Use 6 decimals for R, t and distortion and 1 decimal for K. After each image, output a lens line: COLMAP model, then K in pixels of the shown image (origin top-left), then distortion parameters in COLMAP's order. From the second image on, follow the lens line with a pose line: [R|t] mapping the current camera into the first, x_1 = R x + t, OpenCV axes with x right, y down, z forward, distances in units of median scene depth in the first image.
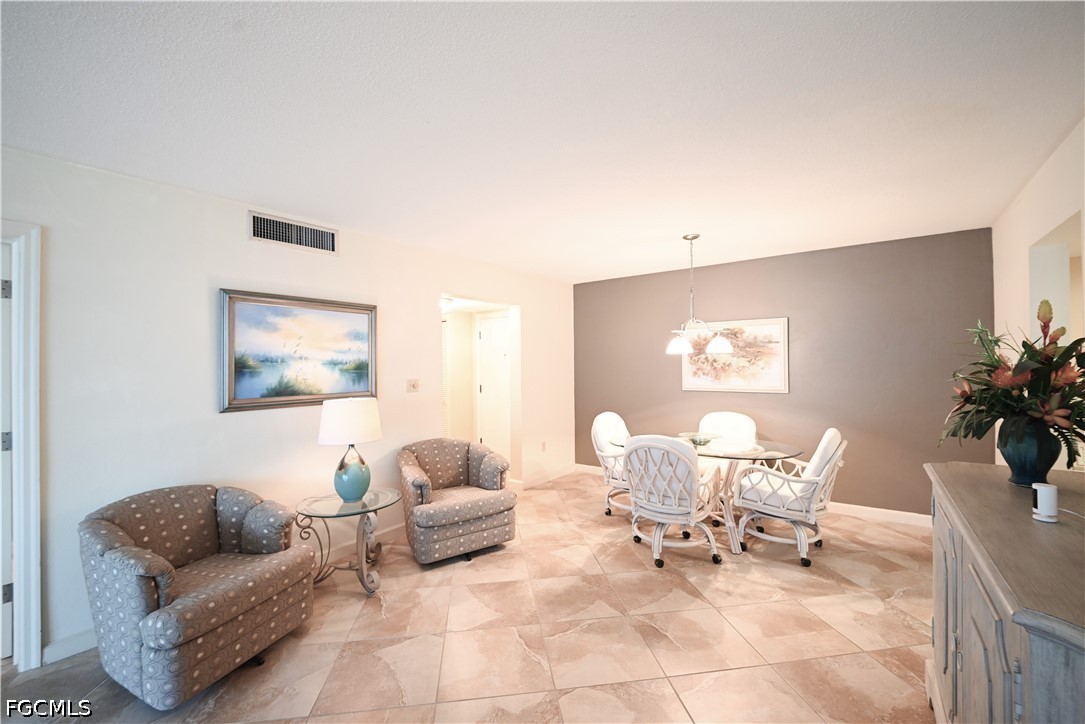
lens RADIAL K [[447.9, 0, 542.5], [0, 447.9, 362.0], [0, 0, 1]] dist [0.001506, -0.010970]
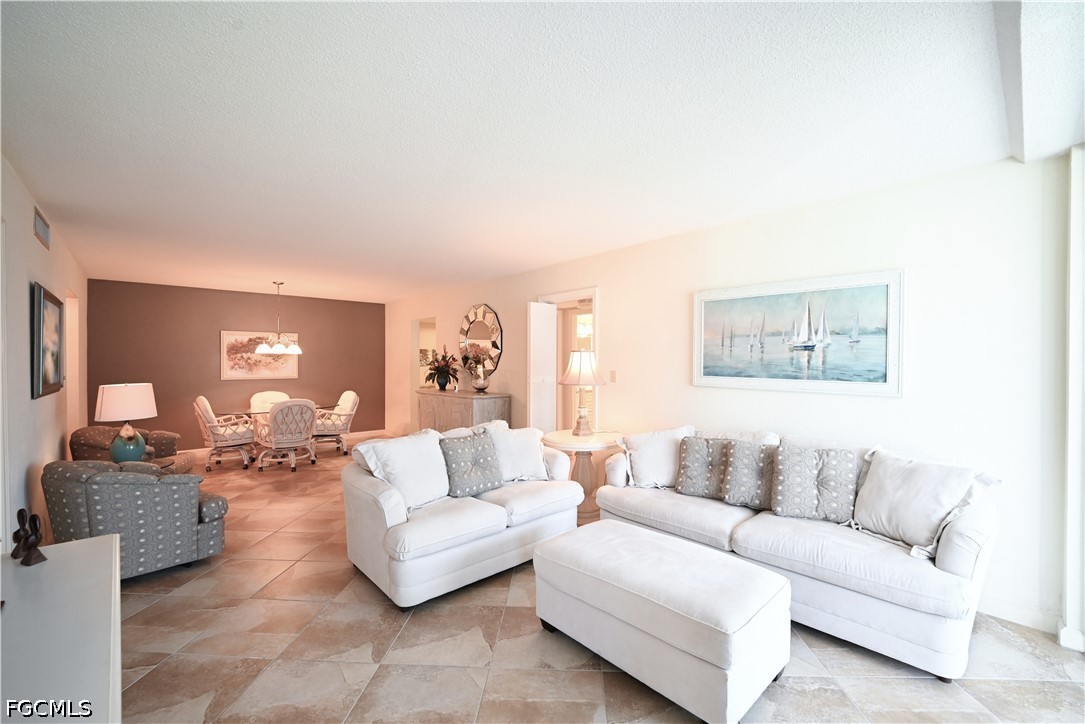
lens RADIAL K [[450.0, 0, 546.5], [0, 450.0, 363.4], [0, 0, 1]] dist [0.001265, -0.011877]
pose [[0.185926, 0.005215, 0.982550, -1.353910], [-0.004964, 0.999978, -0.004369, 0.023136], [-0.982551, -0.004065, 0.185948, -0.344067]]
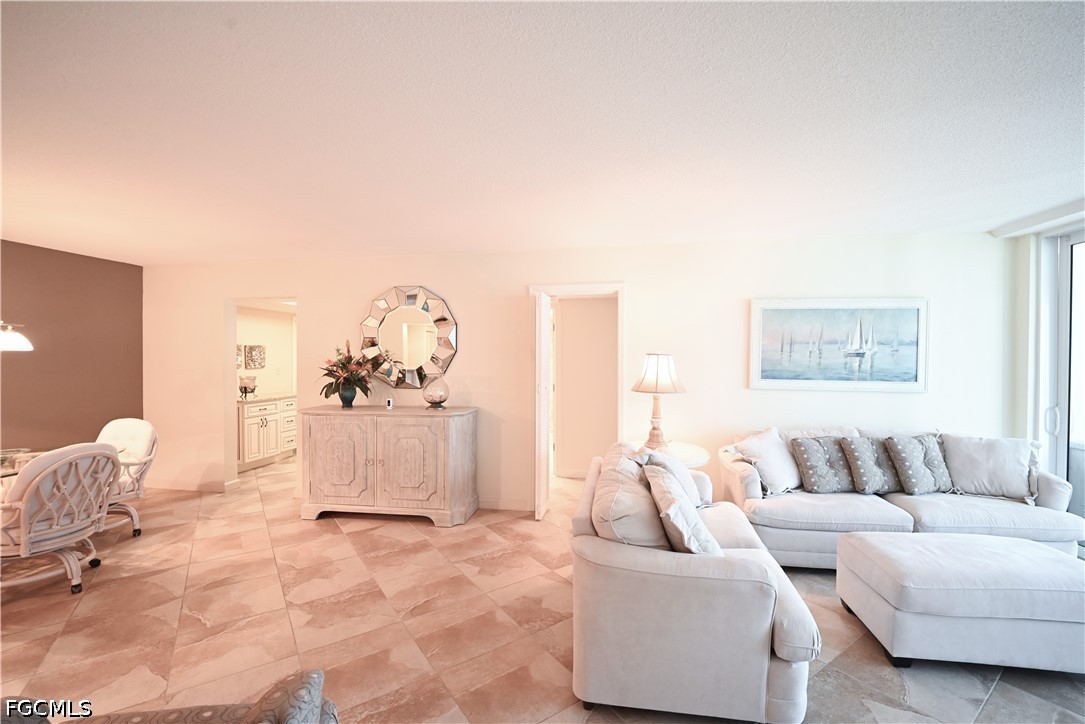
lens RADIAL K [[456.7, 0, 551.1], [0, 456.7, 365.2], [0, 0, 1]] dist [-0.016330, 0.000812]
pose [[-0.462343, -0.000537, 0.886701, -0.965335], [0.000290, 1.000000, 0.000757, 0.008278], [-0.886701, 0.000607, -0.462343, 0.583838]]
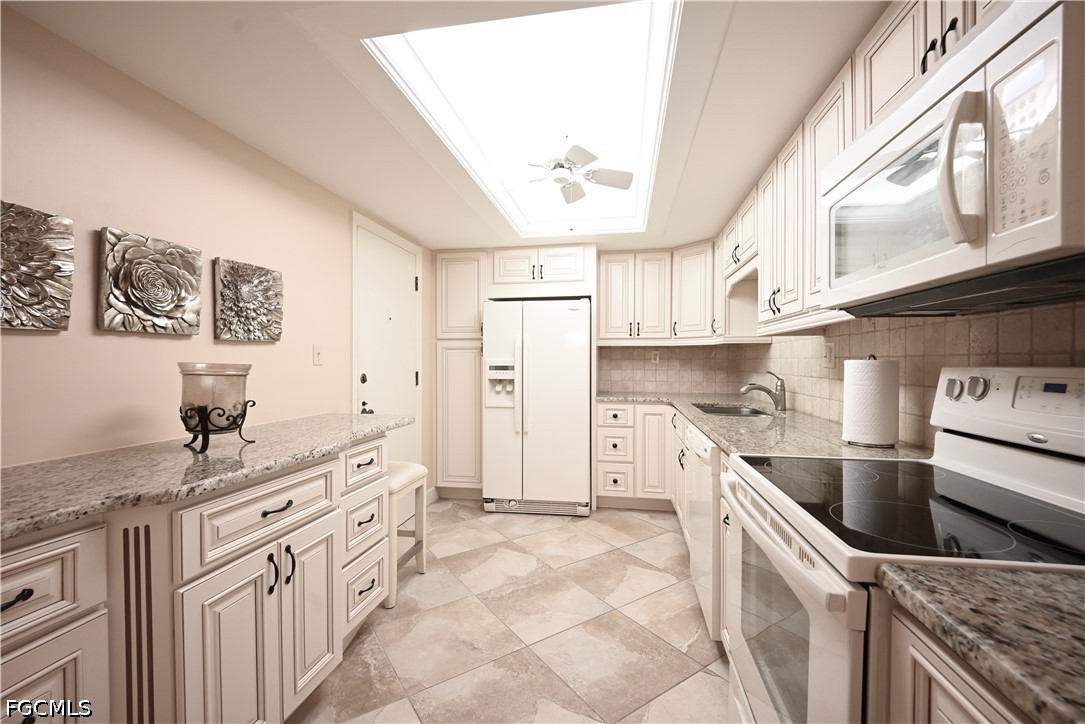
lens RADIAL K [[447.9, 0, 542.5], [0, 447.9, 362.0], [0, 0, 1]] dist [0.001506, -0.010970]
pose [[-0.445463, 0.011681, 0.895224, 0.811047], [0.002932, 0.999929, -0.011588, 0.062632], [-0.895296, -0.002537, -0.445465, 0.741571]]
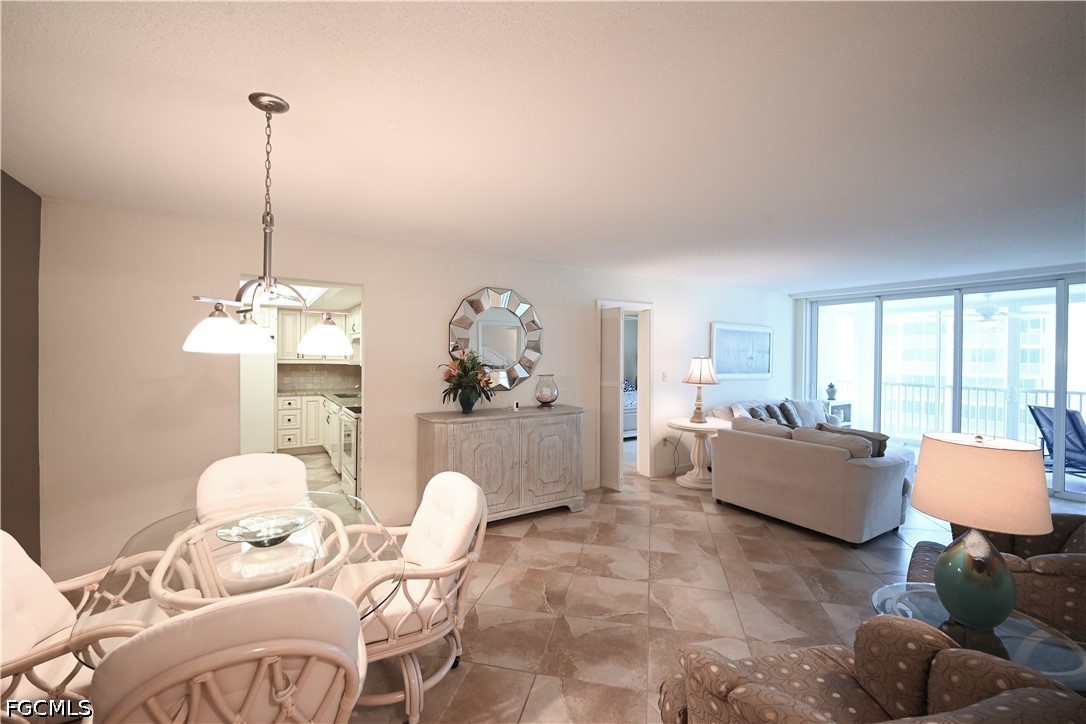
lens RADIAL K [[456.8, 0, 547.9], [0, 456.8, 360.1], [0, 0, 1]] dist [-0.000548, -0.007508]
pose [[-0.934451, 0.001201, 0.356090, -0.128216], [0.002049, 0.999996, 0.002005, -0.015656], [-0.356086, 0.002603, -0.934450, 1.624602]]
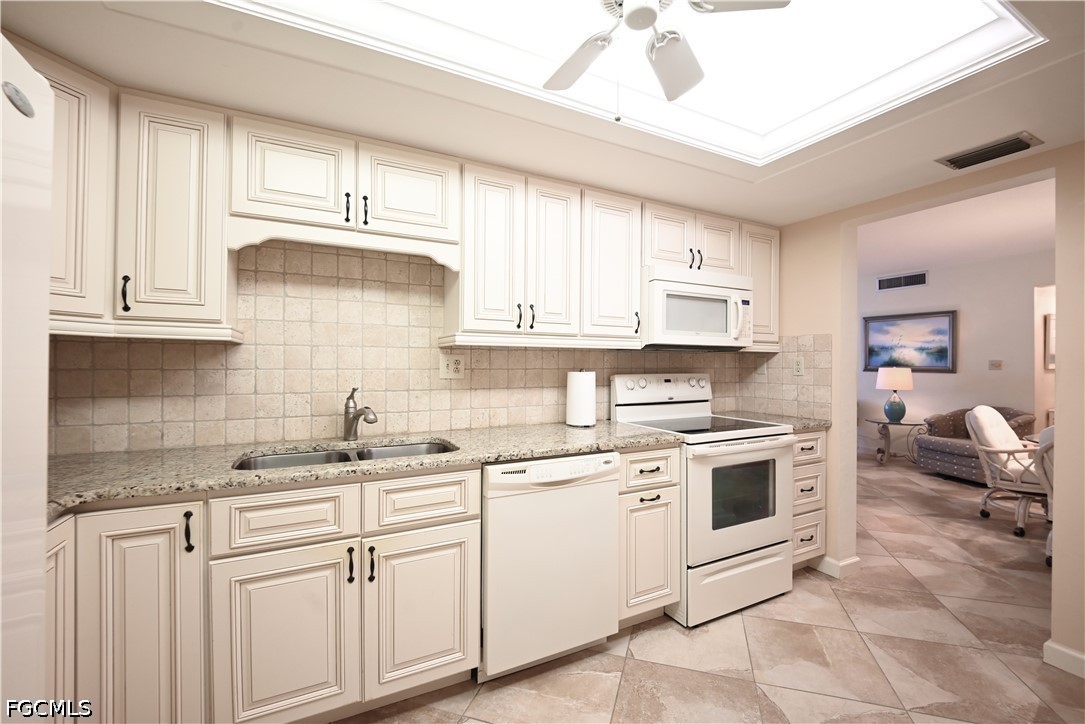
lens RADIAL K [[456.7, 0, 551.1], [0, 456.7, 365.2], [0, 0, 1]] dist [-0.016330, 0.000812]
pose [[-0.424842, 0.017392, -0.905101, 1.833546], [0.003908, 0.999841, 0.017378, 0.030909], [0.905259, 0.003846, -0.424842, 0.471845]]
